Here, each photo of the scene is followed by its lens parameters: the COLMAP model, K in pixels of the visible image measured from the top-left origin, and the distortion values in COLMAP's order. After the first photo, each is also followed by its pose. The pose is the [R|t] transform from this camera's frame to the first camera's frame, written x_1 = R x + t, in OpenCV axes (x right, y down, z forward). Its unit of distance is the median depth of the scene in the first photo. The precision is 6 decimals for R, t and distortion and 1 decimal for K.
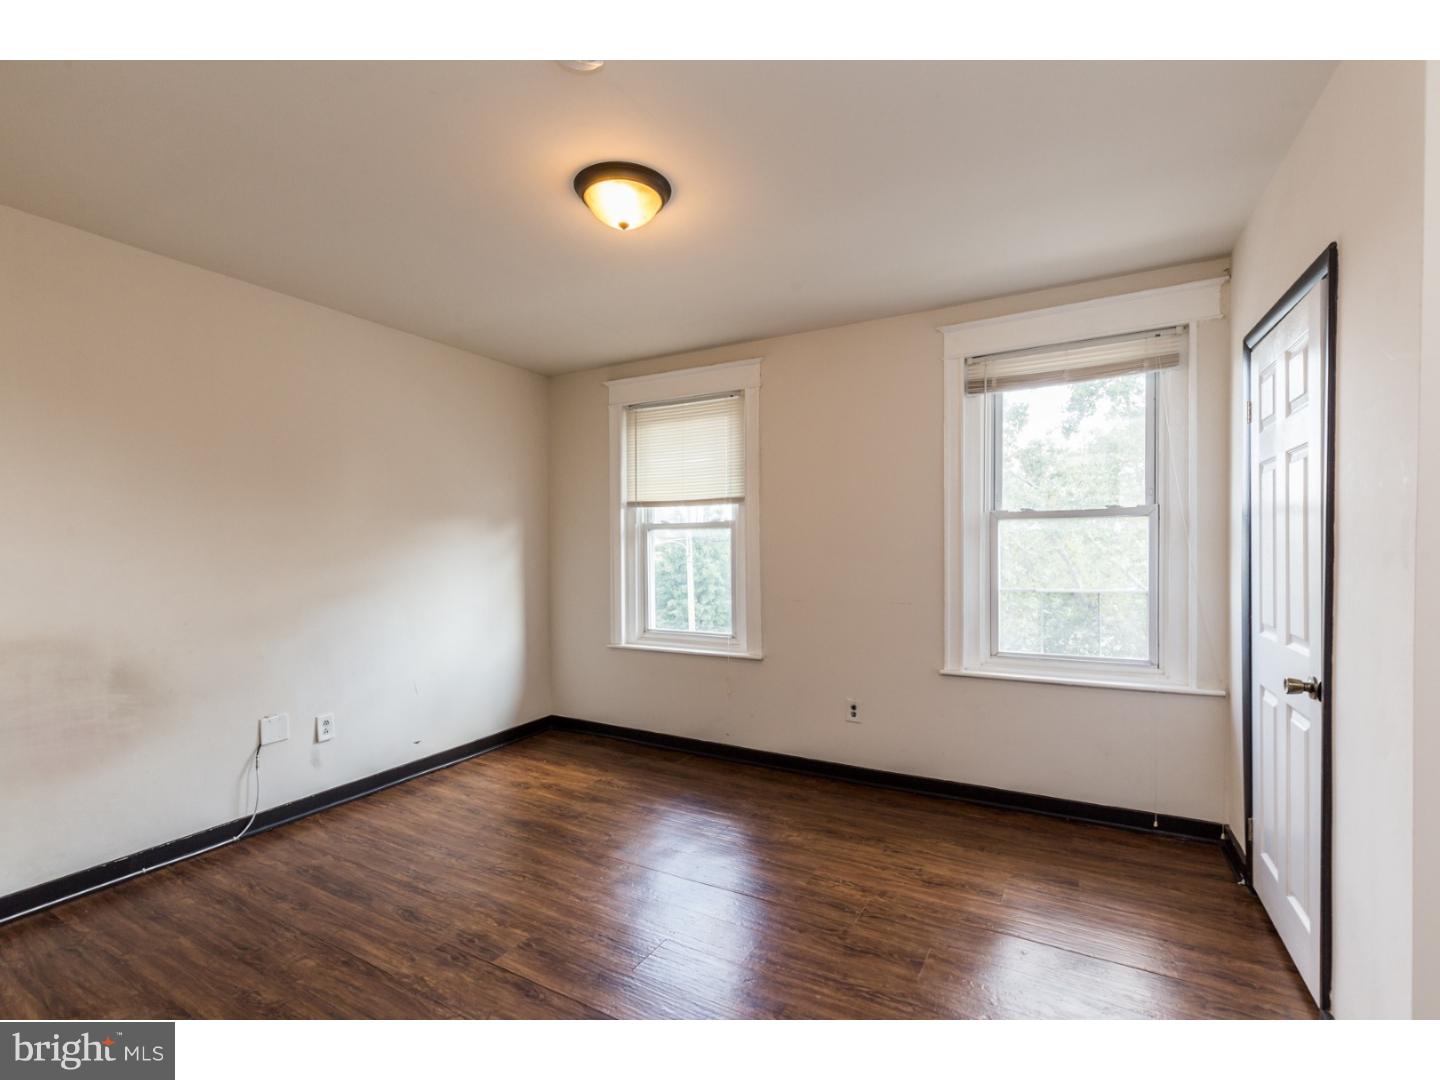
lens RADIAL K [[641.1, 0, 728.1], [0, 641.1, 546.0], [0, 0, 1]] dist [0.000077, 0.000870]
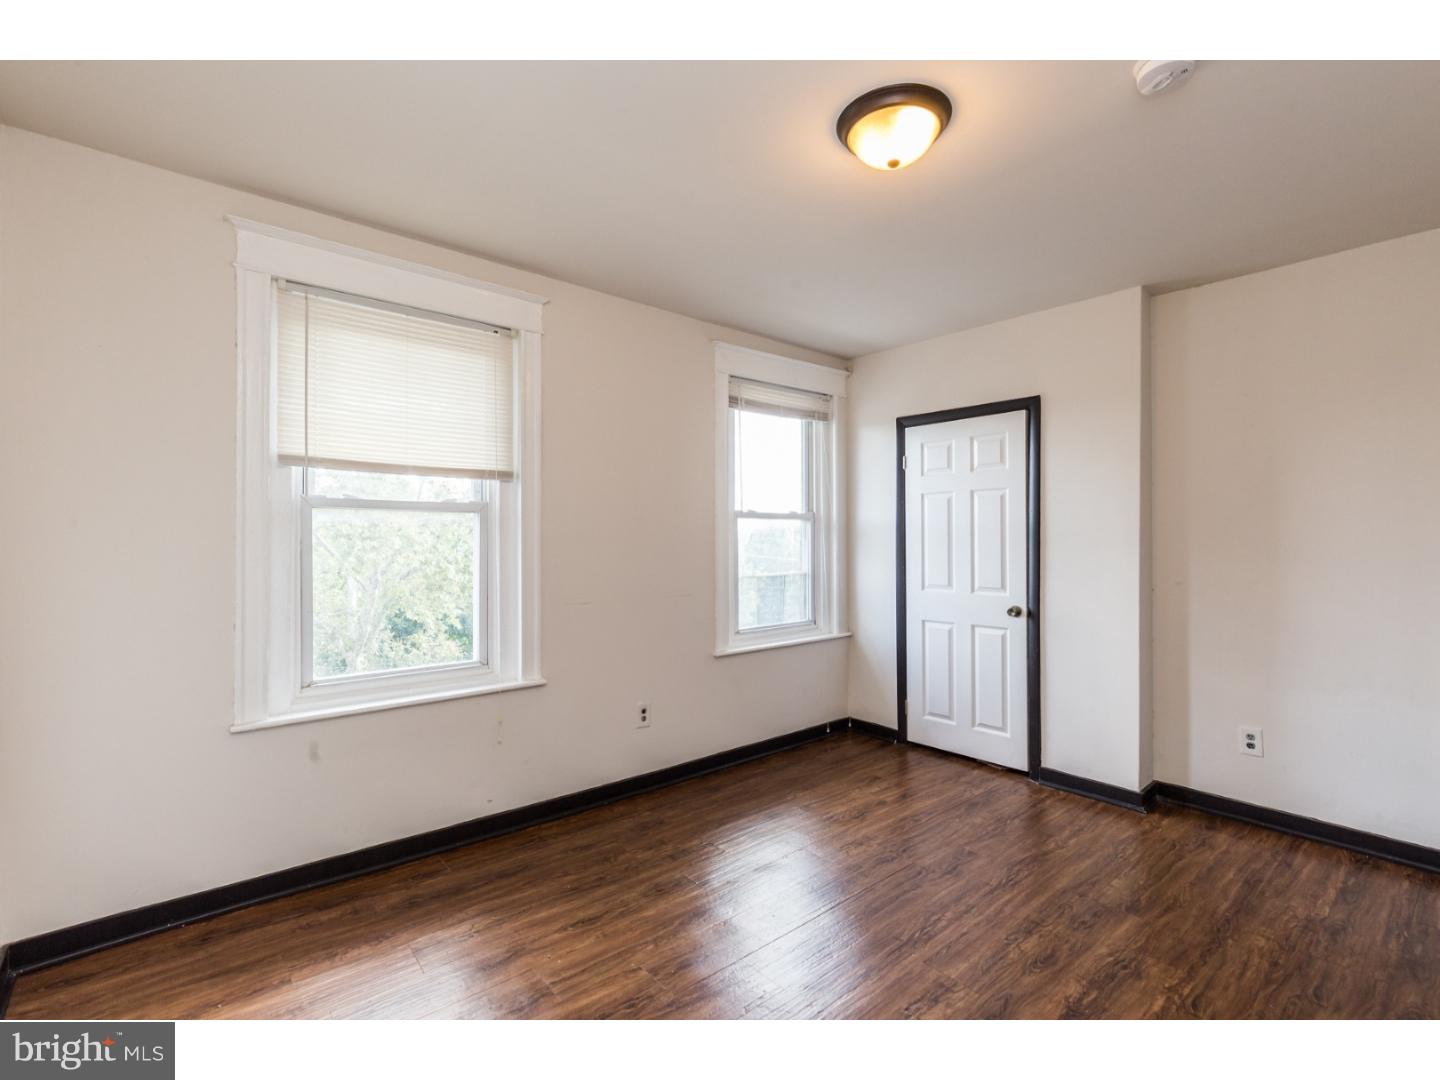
lens RADIAL K [[641.1, 0, 711.8], [0, 641.1, 535.5], [0, 0, 1]] dist [0.000077, 0.000870]
pose [[0.373332, 0.014622, 0.927583, -0.684520], [-0.003995, 0.999892, -0.014153, 0.007994], [-0.927689, 0.001578, 0.373350, 0.596563]]
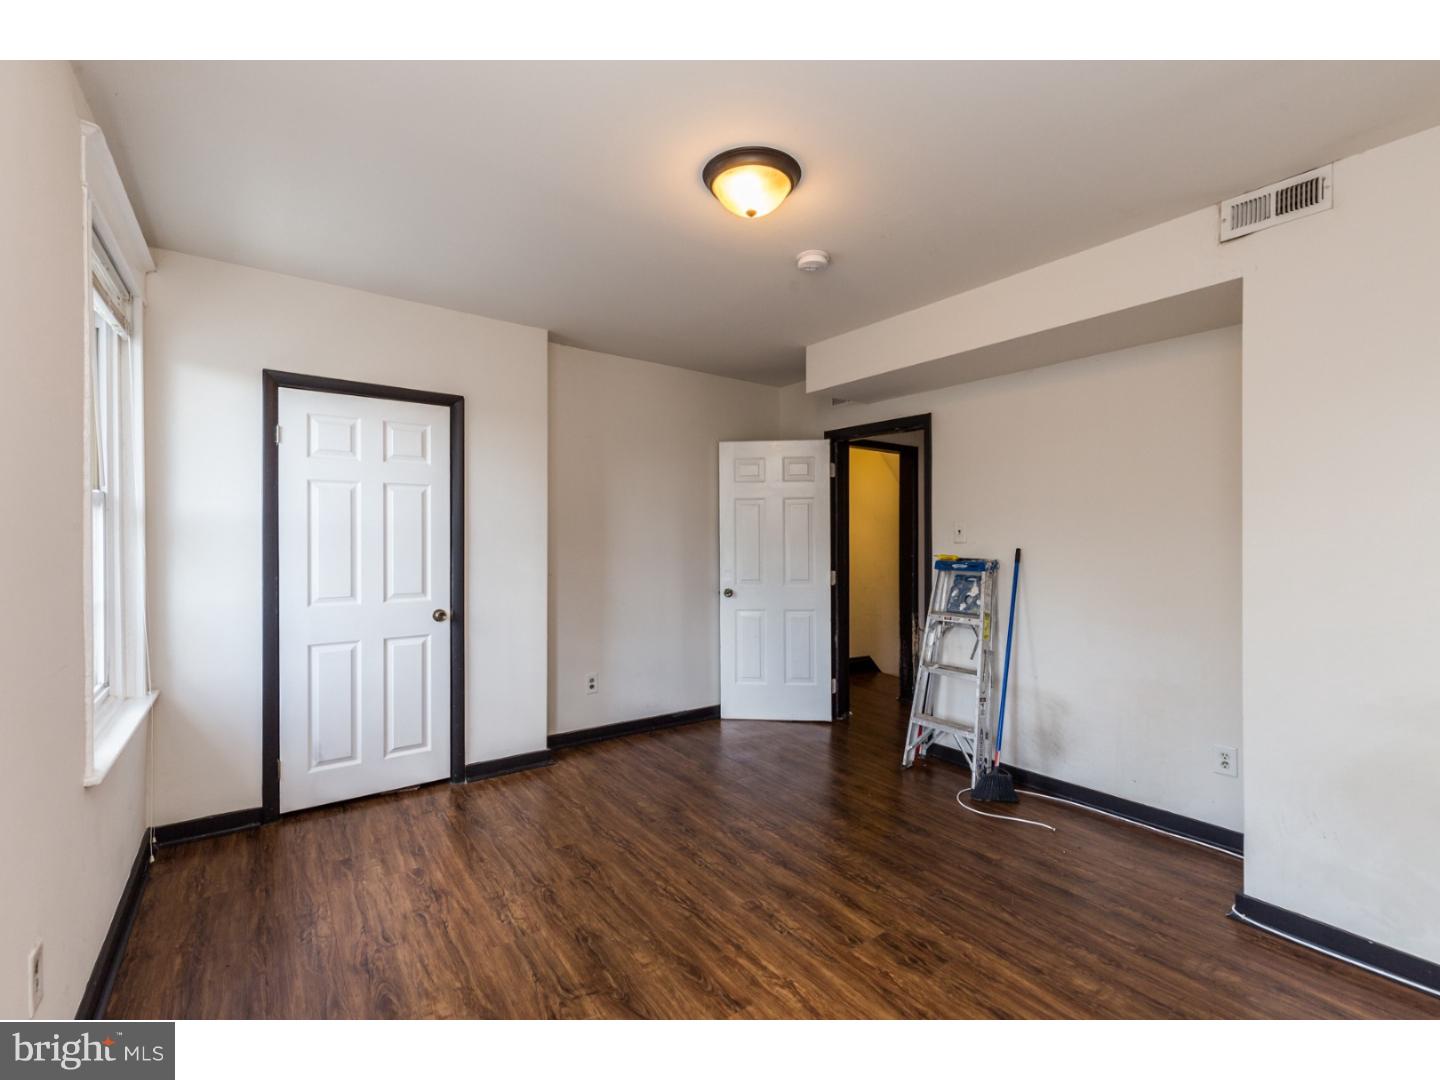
lens RADIAL K [[641.1, 0, 717.3], [0, 641.1, 543.2], [0, 0, 1]] dist [0.000077, 0.000870]
pose [[-0.896989, 0.005283, 0.442022, -0.354485], [0.006421, 0.999979, 0.001079, 0.004020], [-0.442007, 0.003806, -0.897004, 1.239125]]
